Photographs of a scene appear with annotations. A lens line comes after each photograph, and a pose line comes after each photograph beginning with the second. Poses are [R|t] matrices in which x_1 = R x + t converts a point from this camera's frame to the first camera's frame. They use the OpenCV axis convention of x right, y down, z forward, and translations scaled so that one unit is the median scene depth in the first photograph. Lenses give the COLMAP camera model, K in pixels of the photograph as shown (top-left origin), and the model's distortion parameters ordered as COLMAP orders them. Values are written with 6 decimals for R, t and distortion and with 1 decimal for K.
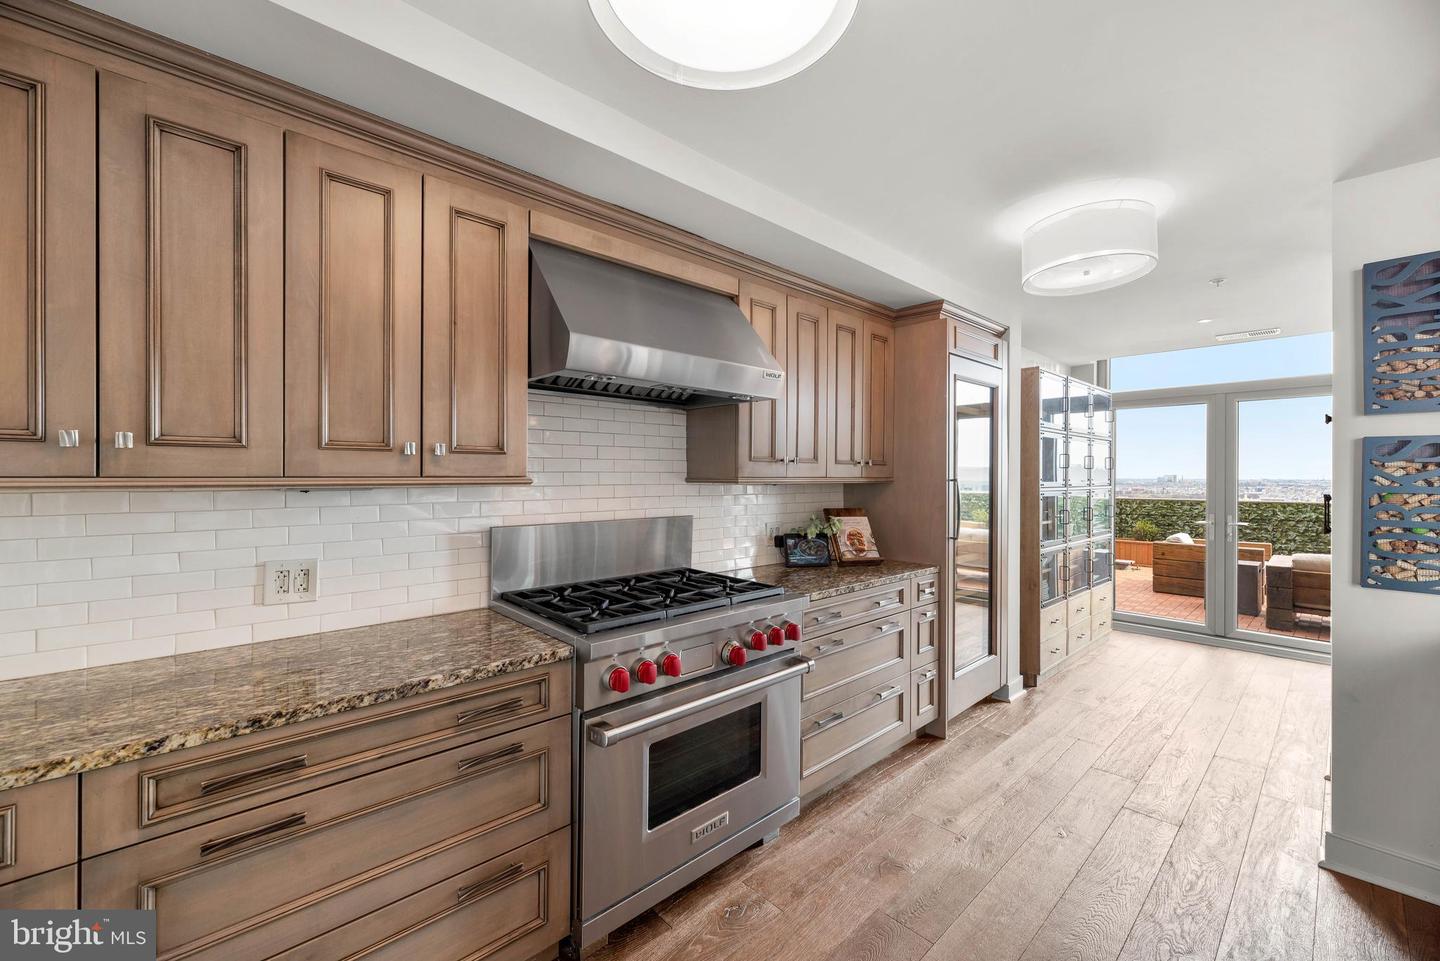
lens RADIAL K [[579.2, 0, 724.1], [0, 579.2, 477.6], [0, 0, 1]] dist [0.000690, 0.000042]
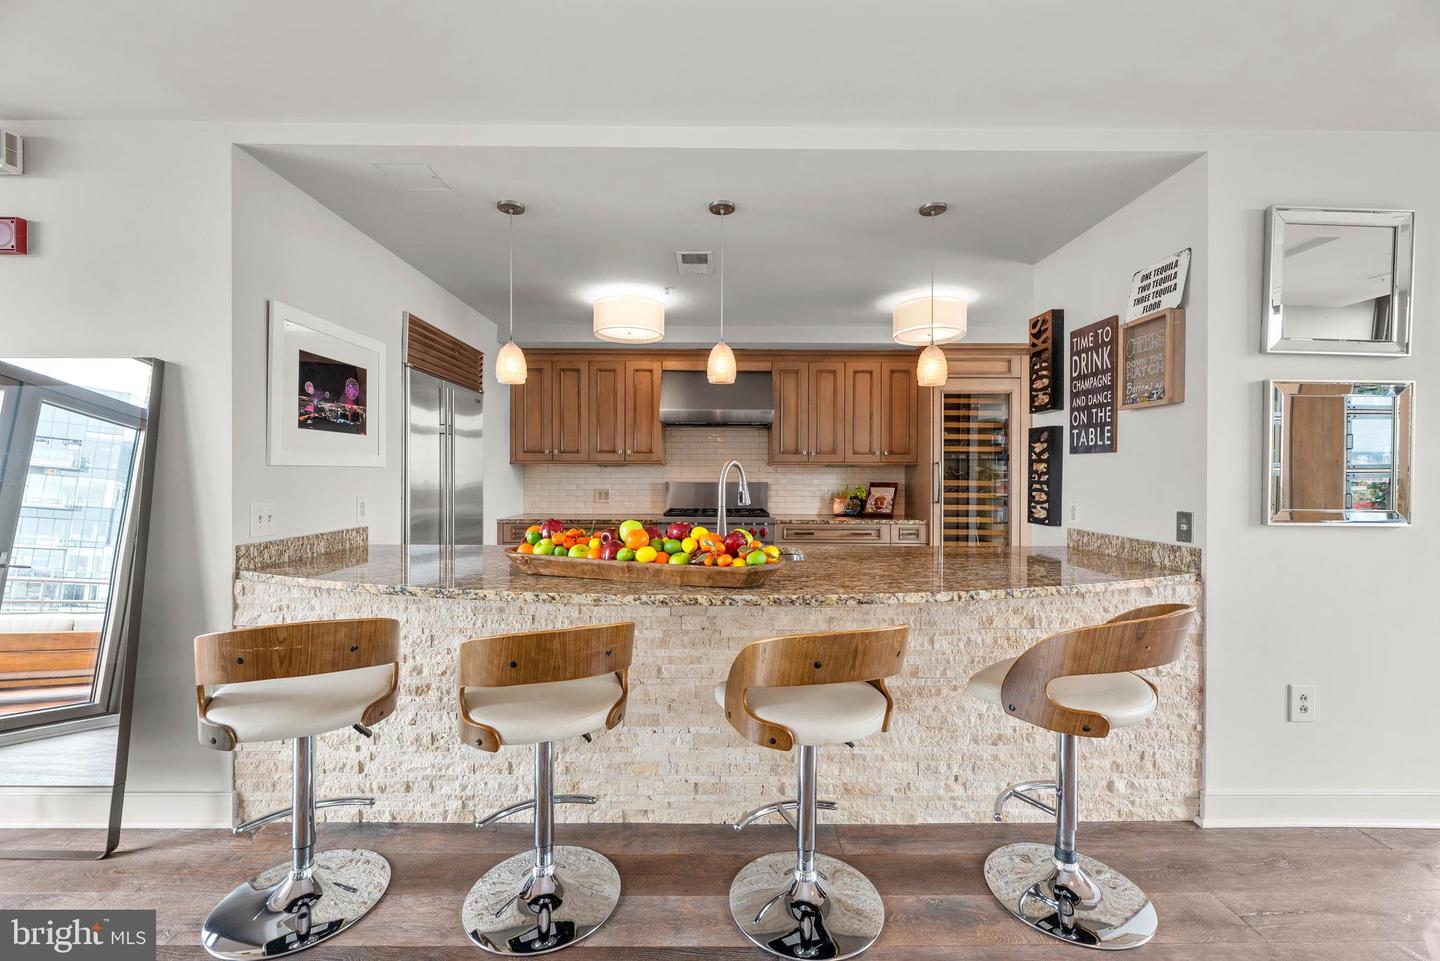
lens RADIAL K [[595.1, 0, 722.2], [0, 595.1, 477.3], [0, 0, 1]] dist [0.001177, 0.000103]
pose [[0.738416, 0.000944, -0.674345, 1.256104], [-0.002224, 0.999997, -0.001035, 0.054630], [0.674342, 0.002264, 0.738416, -0.614520]]
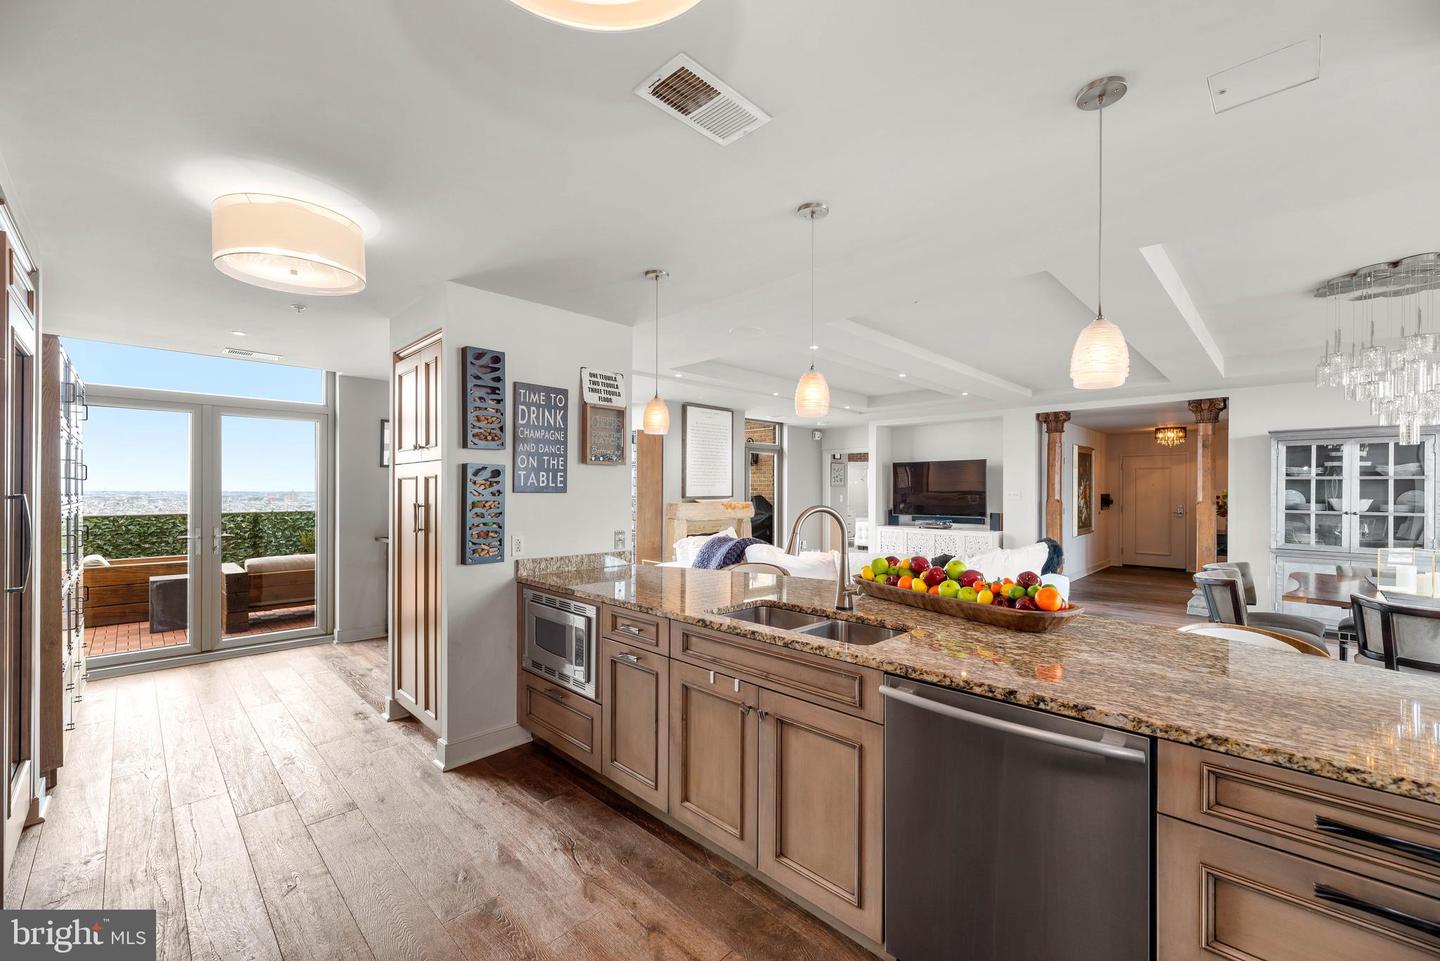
lens RADIAL K [[585.9, 0, 719.8], [0, 585.9, 488.1], [0, 0, 1]] dist [0.000343, -0.000053]
pose [[-0.041839, -0.001521, 0.999123, -0.327181], [0.002532, 0.999995, 0.001629, -0.005087], [-0.999121, 0.002598, -0.041835, 0.333341]]
